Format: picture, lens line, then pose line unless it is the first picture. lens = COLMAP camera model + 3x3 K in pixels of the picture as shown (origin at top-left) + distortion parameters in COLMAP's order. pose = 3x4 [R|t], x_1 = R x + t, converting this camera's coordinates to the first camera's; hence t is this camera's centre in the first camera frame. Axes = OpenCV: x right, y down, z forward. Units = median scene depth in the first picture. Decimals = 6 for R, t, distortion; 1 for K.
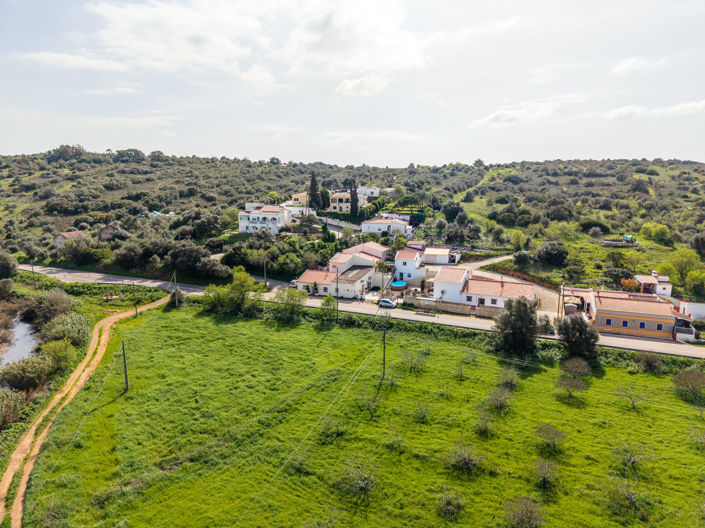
lens RADIAL K [[470.2, 0, 352.2], [0, 470.2, 266.4], [0, 0, 1]] dist [0.041588, -0.038478]
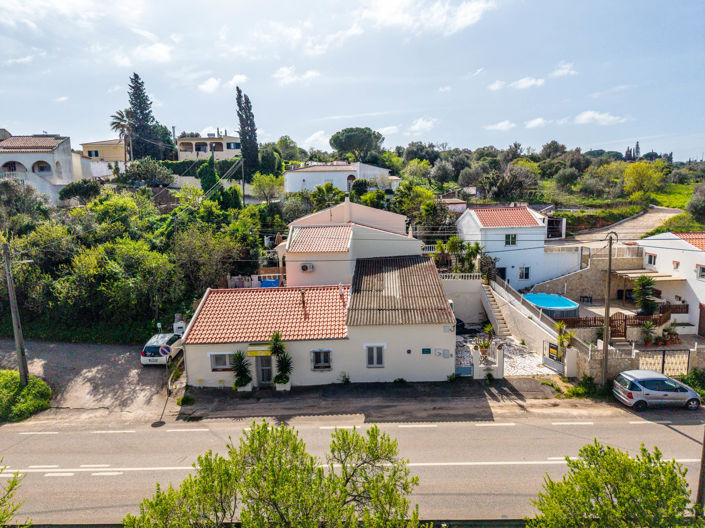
lens RADIAL K [[471.4, 0, 352.5], [0, 471.4, 264.0], [0, 0, 1]] dist [0.005311, -0.003714]
pose [[0.911069, -0.084067, 0.403593, -0.121742], [0.101296, 0.994624, -0.021489, 0.006629], [-0.399616, 0.060460, 0.914686, 0.694381]]
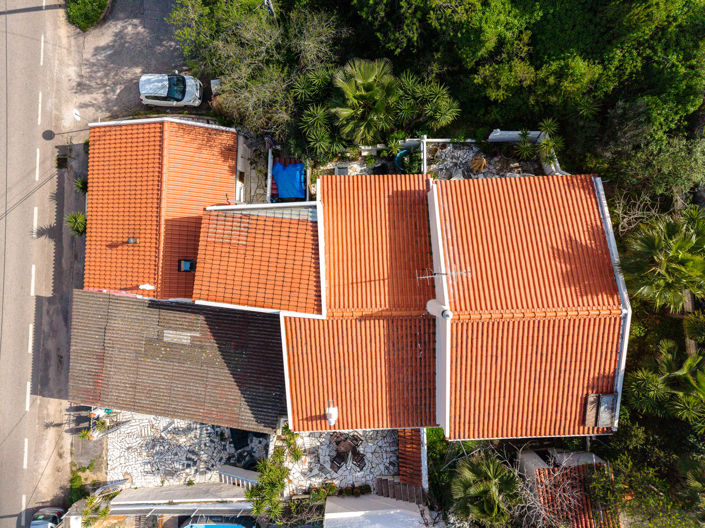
lens RADIAL K [[471.4, 0, 352.5], [0, 471.4, 264.0], [0, 0, 1]] dist [0.005311, -0.003714]
pose [[0.389004, 0.921219, 0.005653, -0.004776], [-0.174192, 0.067528, 0.982394, -0.196187], [0.904618, -0.383140, 0.186737, 0.966778]]
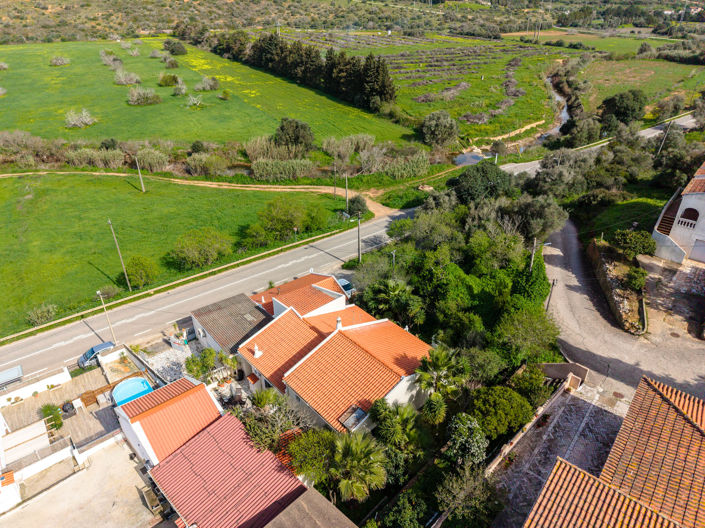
lens RADIAL K [[470.2, 0, 352.2], [0, 470.2, 266.4], [0, 0, 1]] dist [0.041588, -0.038478]
pose [[-0.463182, 0.454321, -0.760957, 0.234989], [-0.160492, 0.801420, 0.576167, -0.260173], [0.871610, 0.388998, -0.298288, 1.100904]]
